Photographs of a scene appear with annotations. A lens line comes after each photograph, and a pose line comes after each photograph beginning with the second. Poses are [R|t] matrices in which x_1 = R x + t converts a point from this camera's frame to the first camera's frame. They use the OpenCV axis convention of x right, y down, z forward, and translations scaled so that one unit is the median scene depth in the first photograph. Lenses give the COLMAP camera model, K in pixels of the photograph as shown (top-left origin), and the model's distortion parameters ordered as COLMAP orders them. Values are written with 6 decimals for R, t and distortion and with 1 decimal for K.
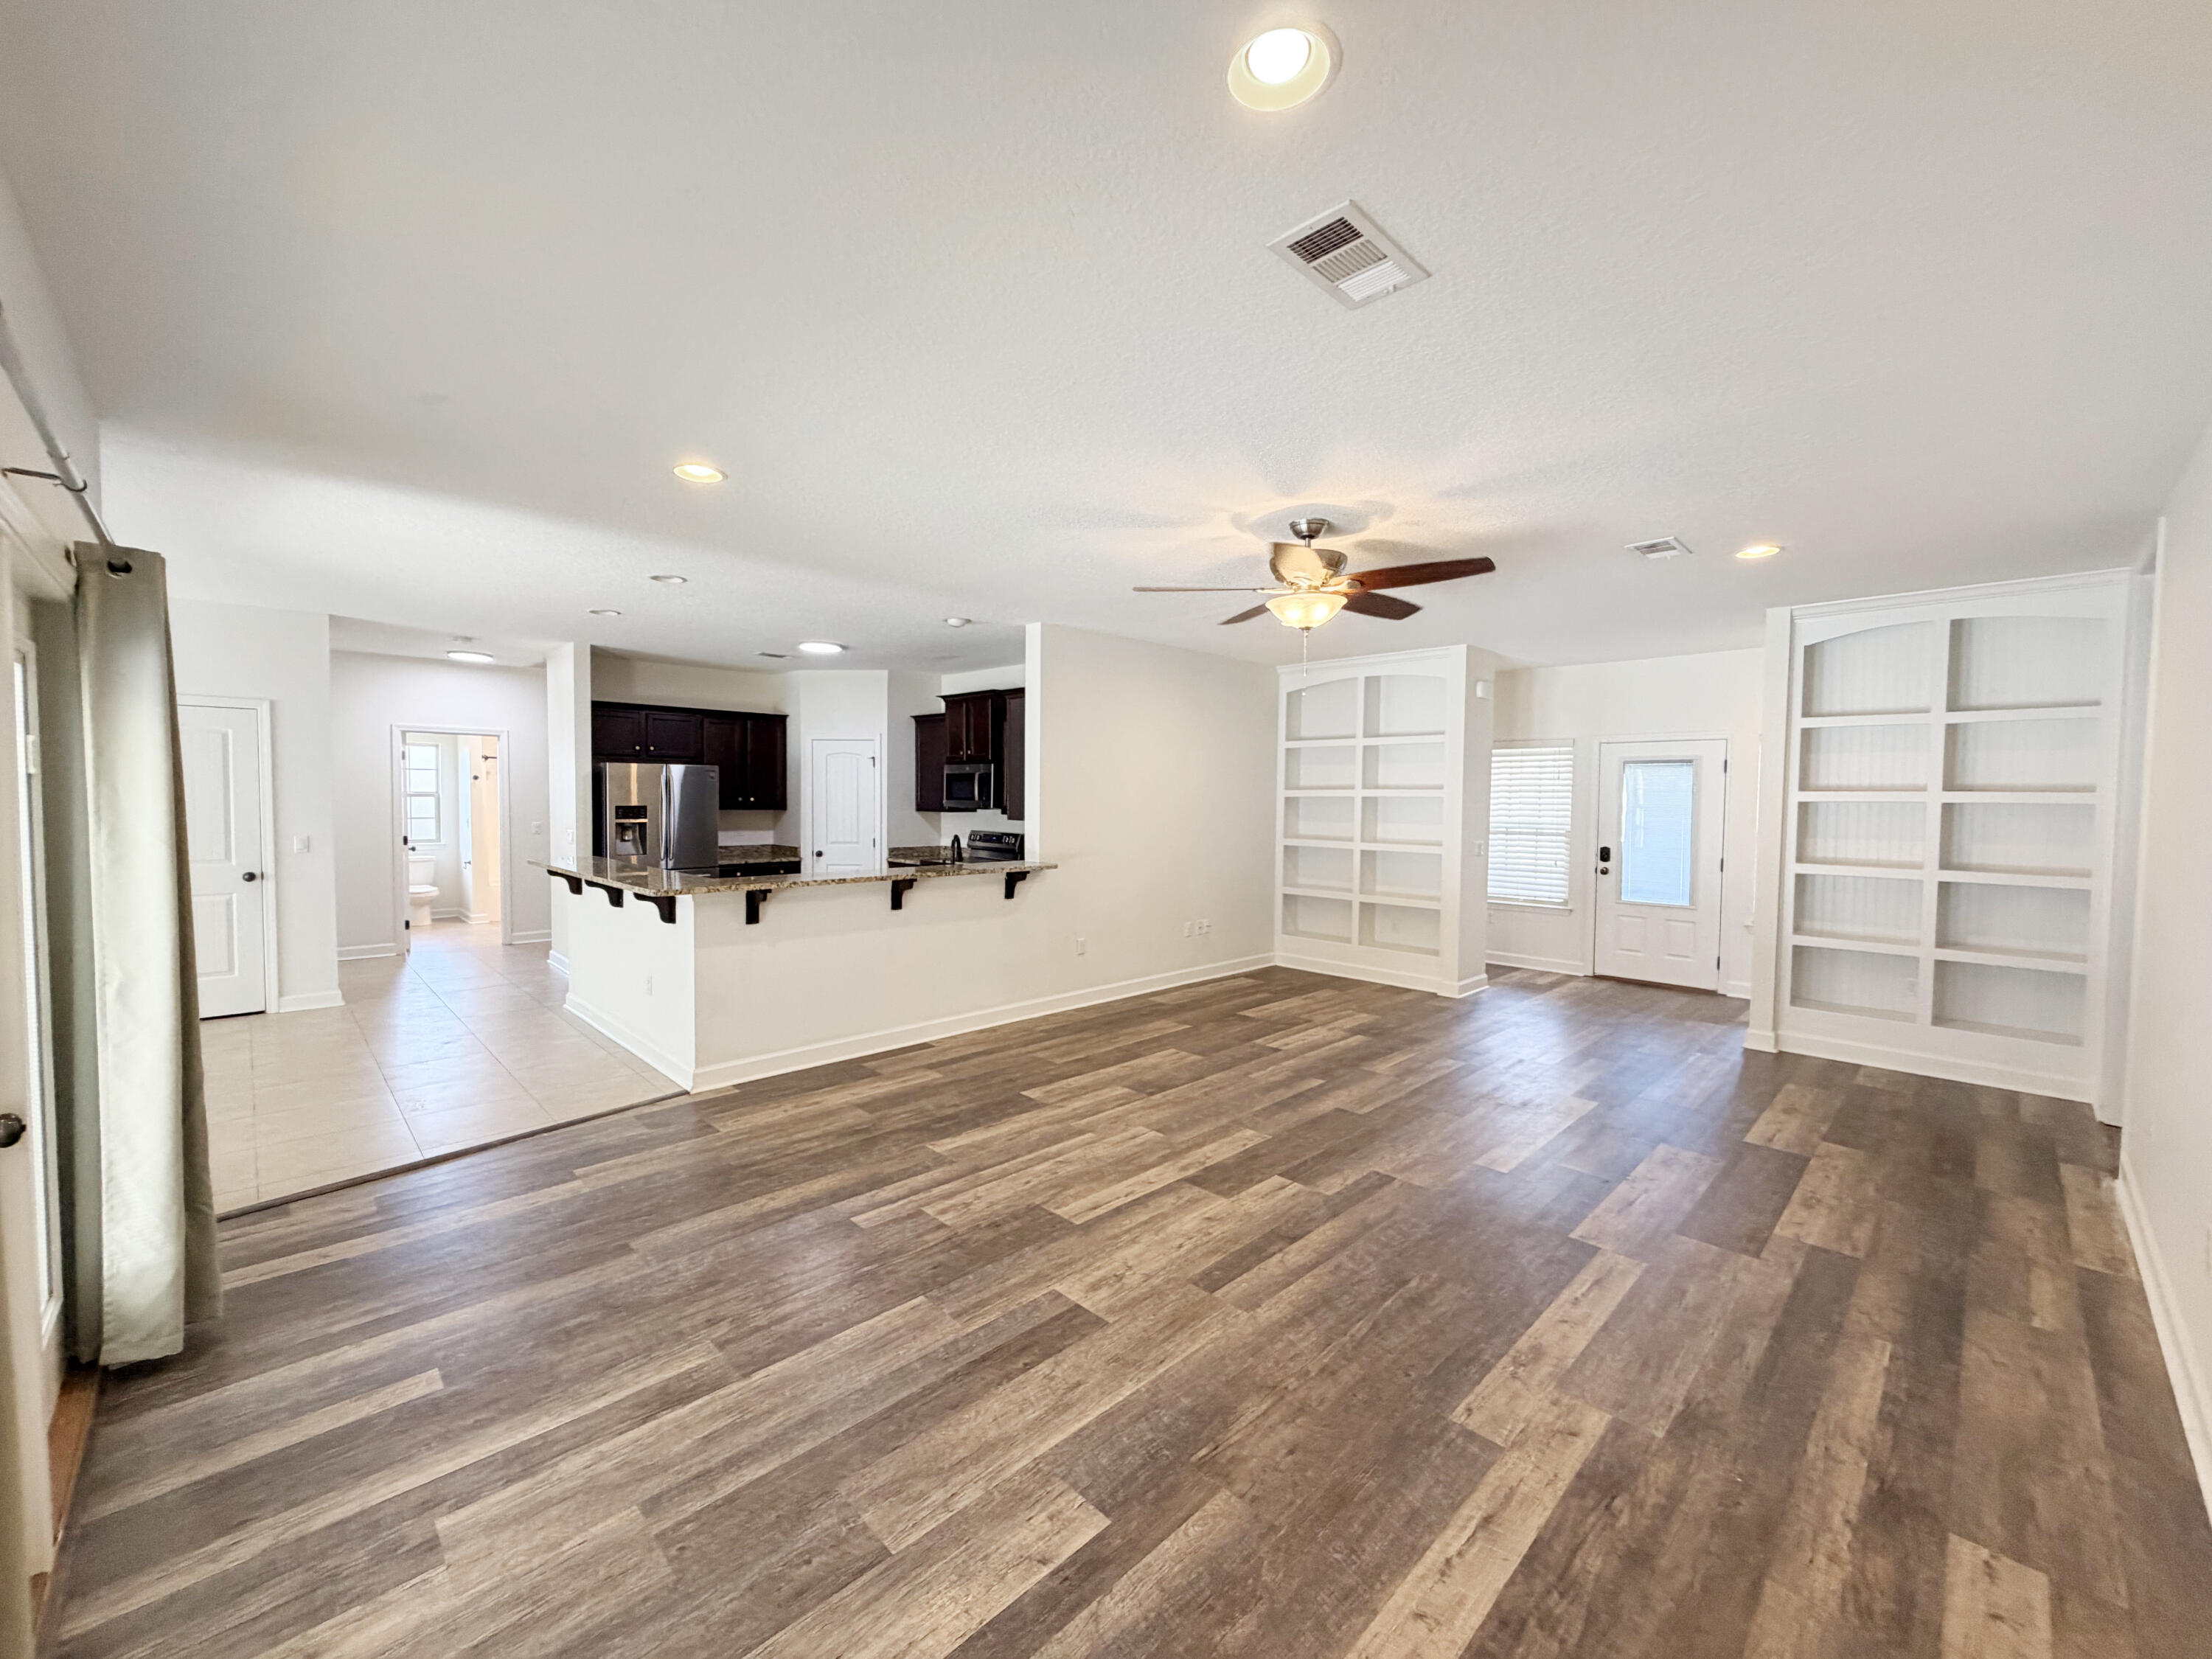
lens RADIAL K [[878.2, 0, 1098.5], [0, 878.2, 833.4], [0, 0, 1]] dist [0.000884, 0.000419]
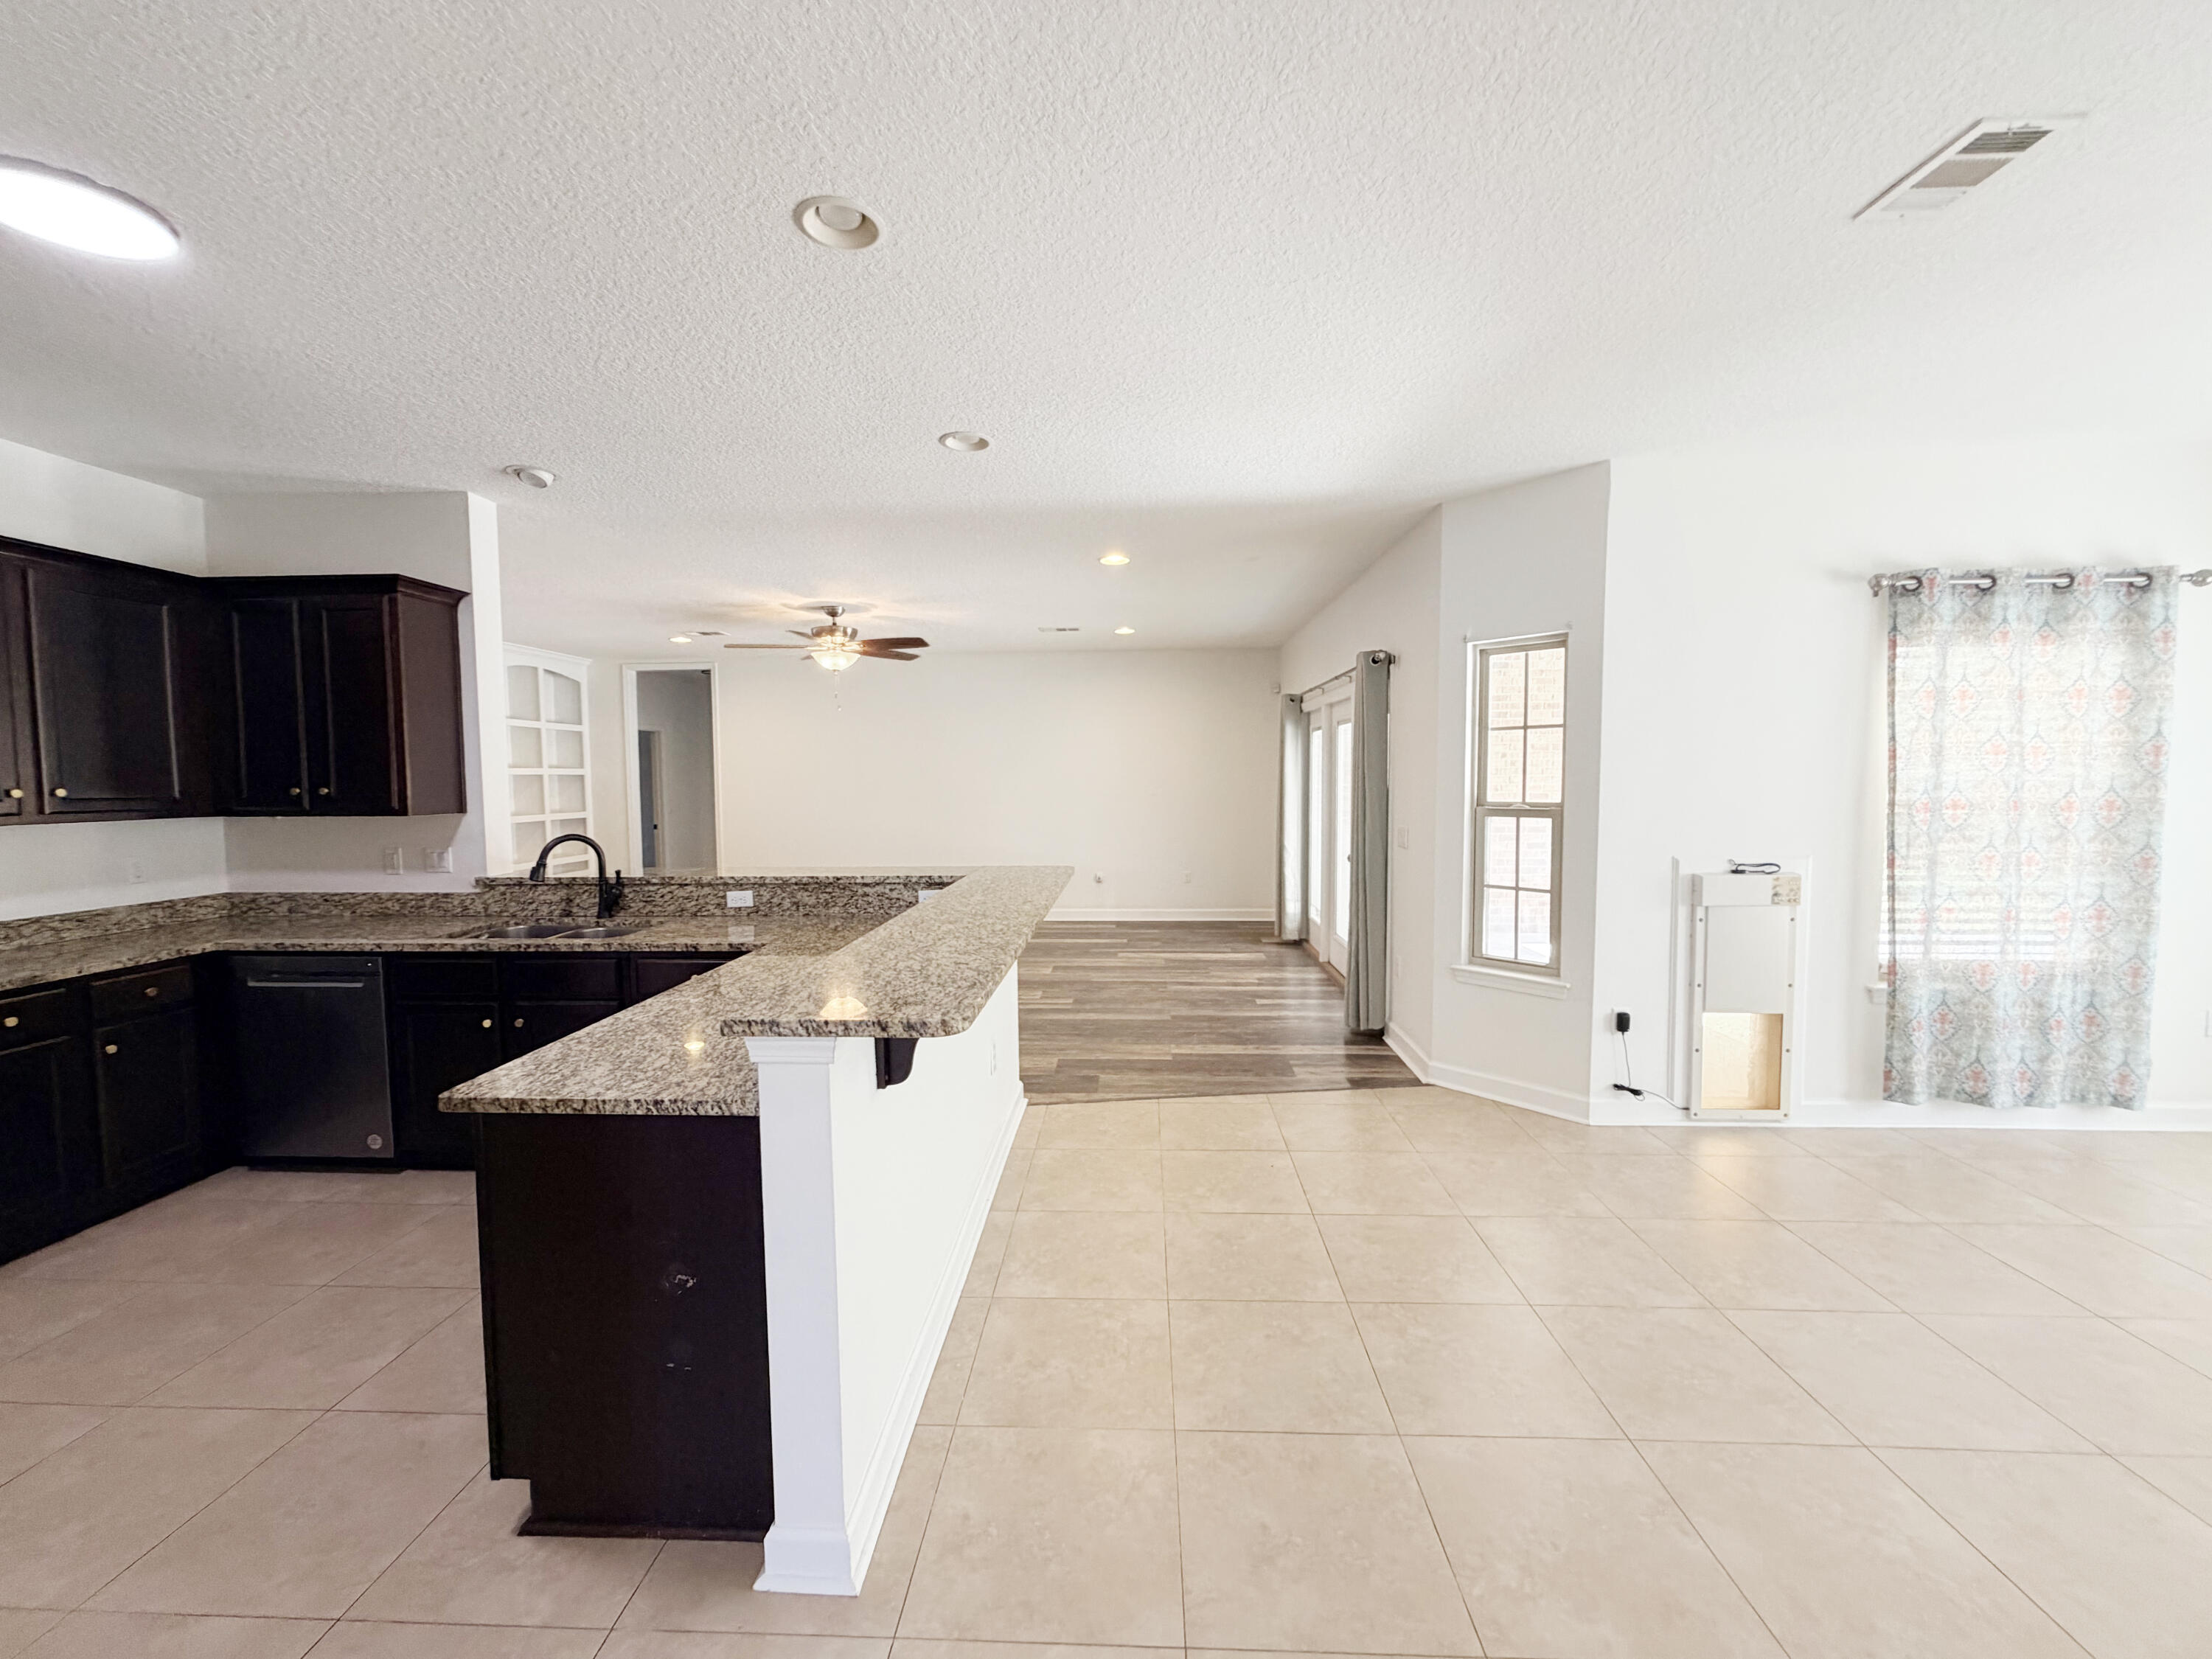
lens RADIAL K [[878.2, 0, 1095.7], [0, 878.2, 825.7], [0, 0, 1]] dist [0.000884, 0.000419]
pose [[-0.676070, -0.046544, 0.735366, -0.967117], [0.035072, 0.994839, 0.095211, -0.055191], [-0.736002, 0.090160, -0.670948, 1.275643]]
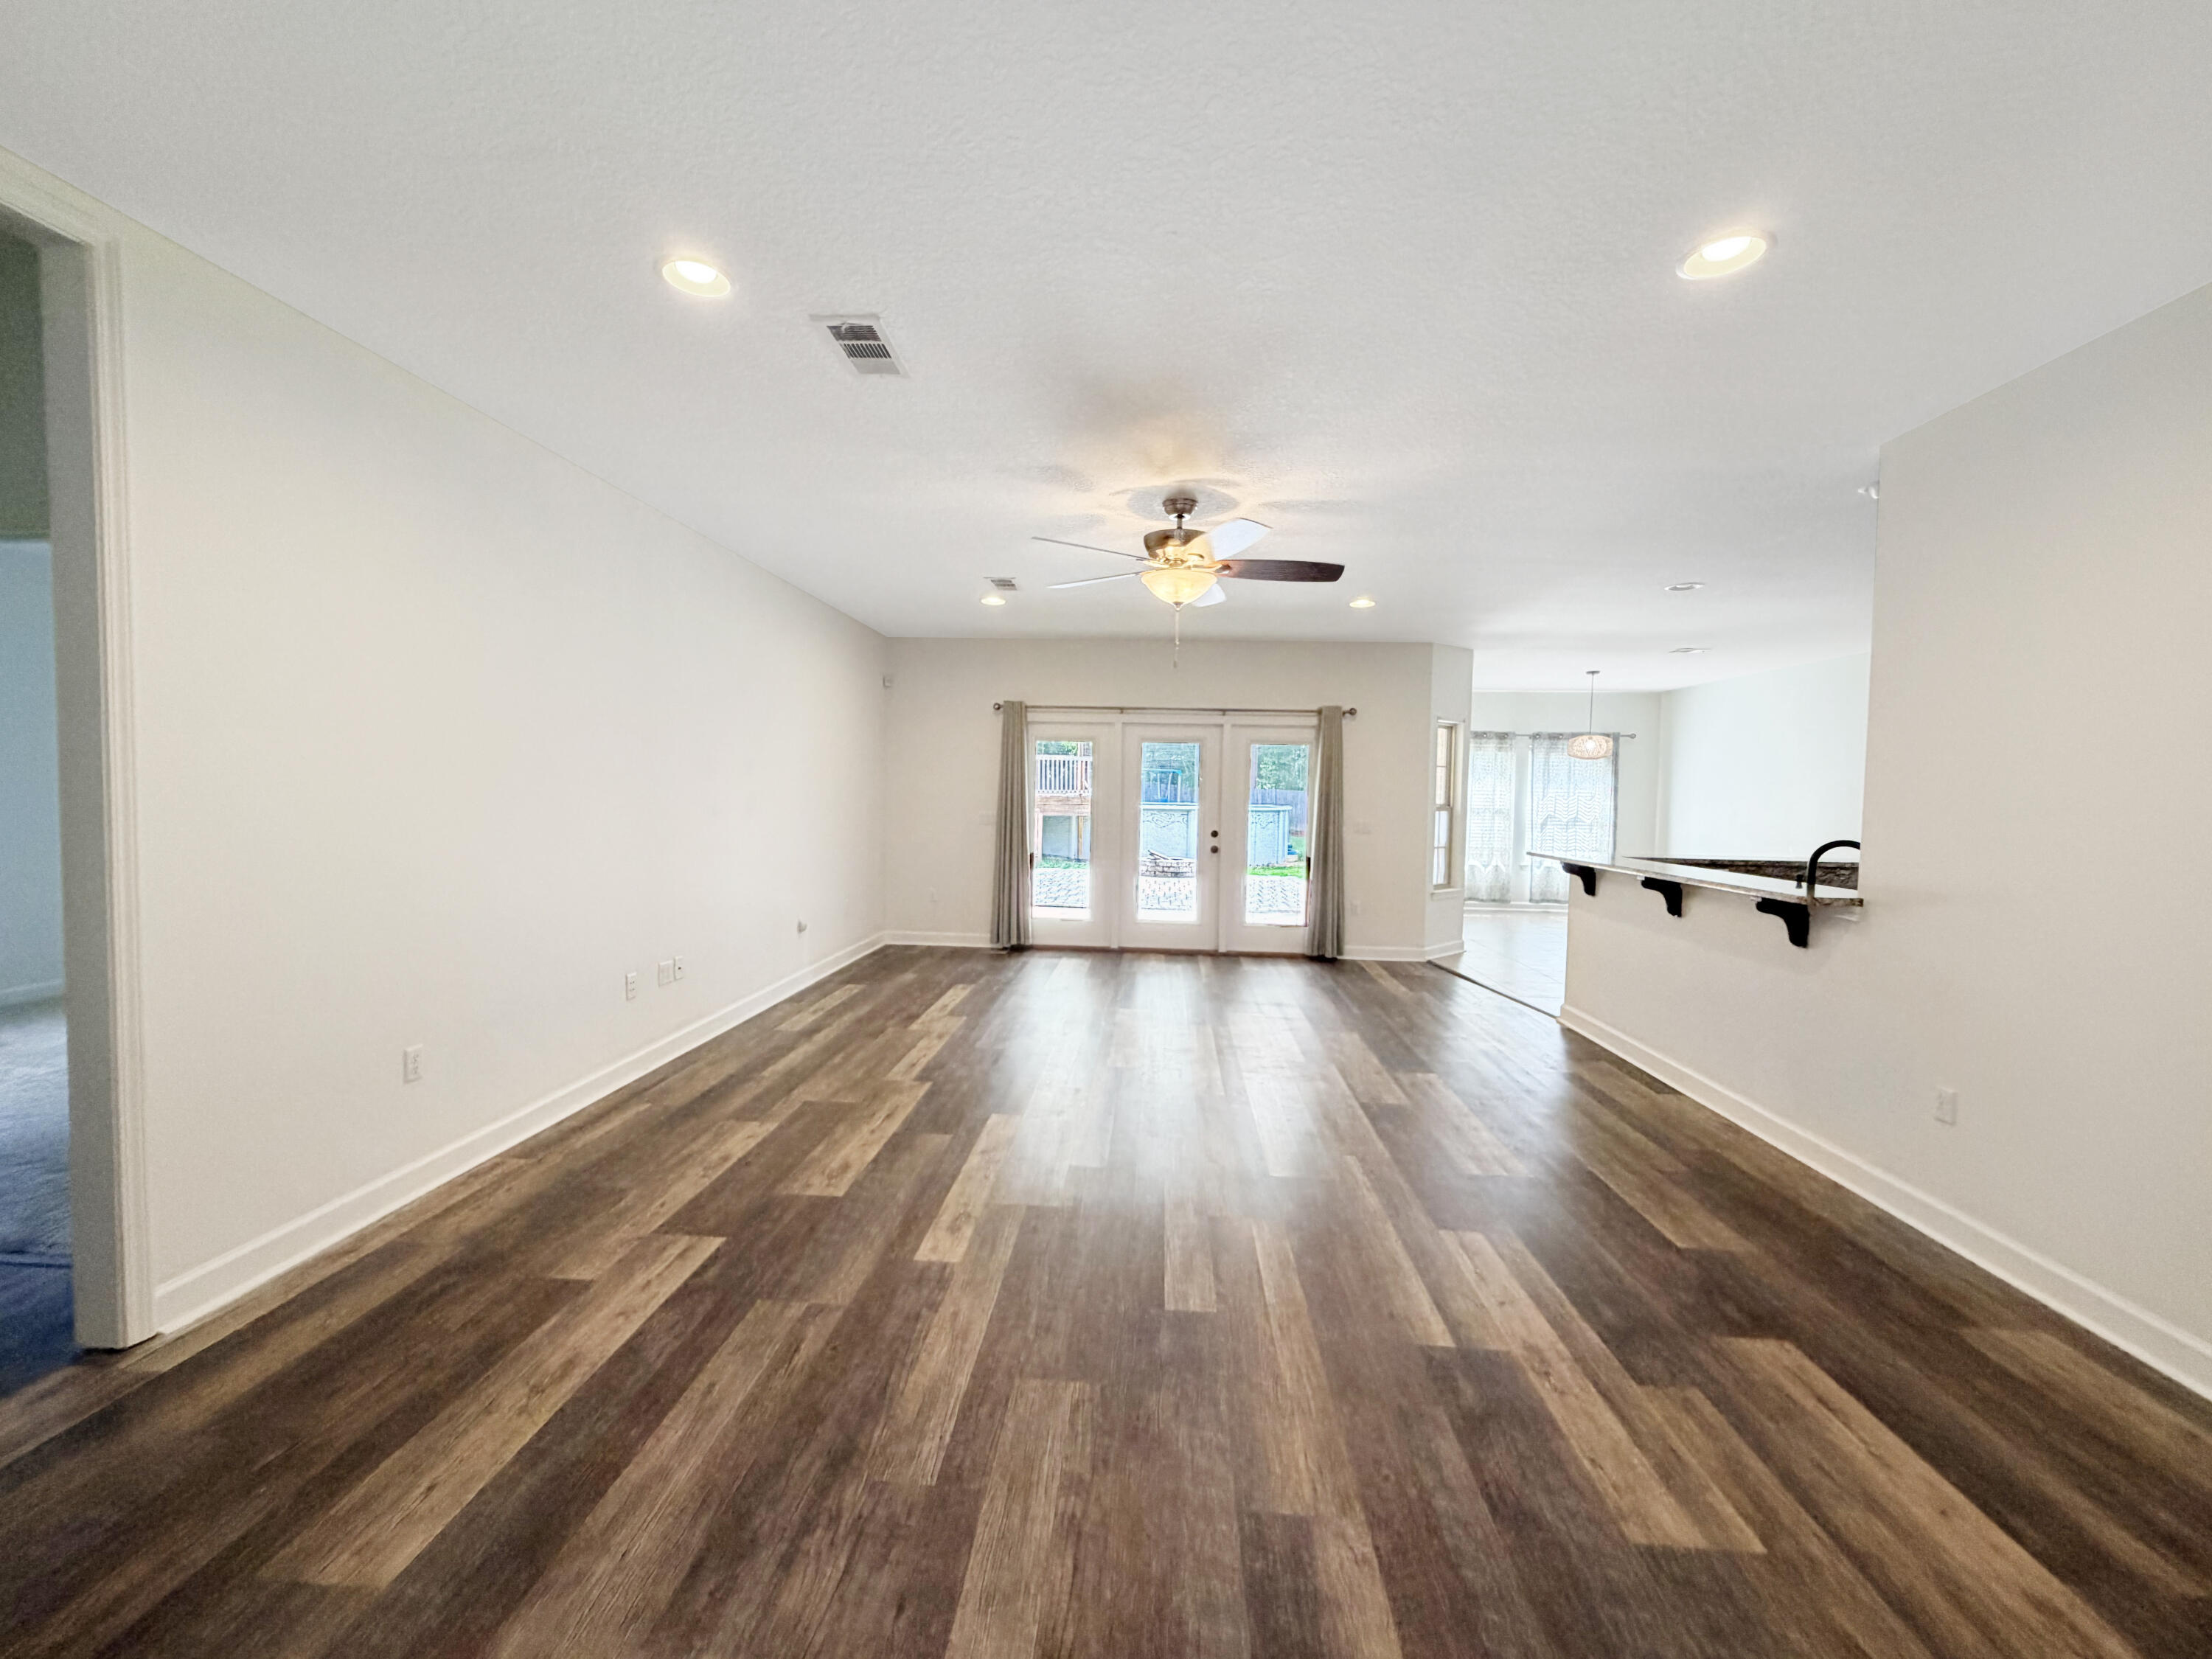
lens RADIAL K [[878.2, 0, 1104.7], [0, 878.2, 826.4], [0, 0, 1]] dist [0.000884, 0.000419]
pose [[-0.742259, 0.002901, -0.670107, 0.708694], [-0.057947, 0.995967, 0.068498, -0.022660], [0.667603, 0.089674, -0.739097, 1.217996]]
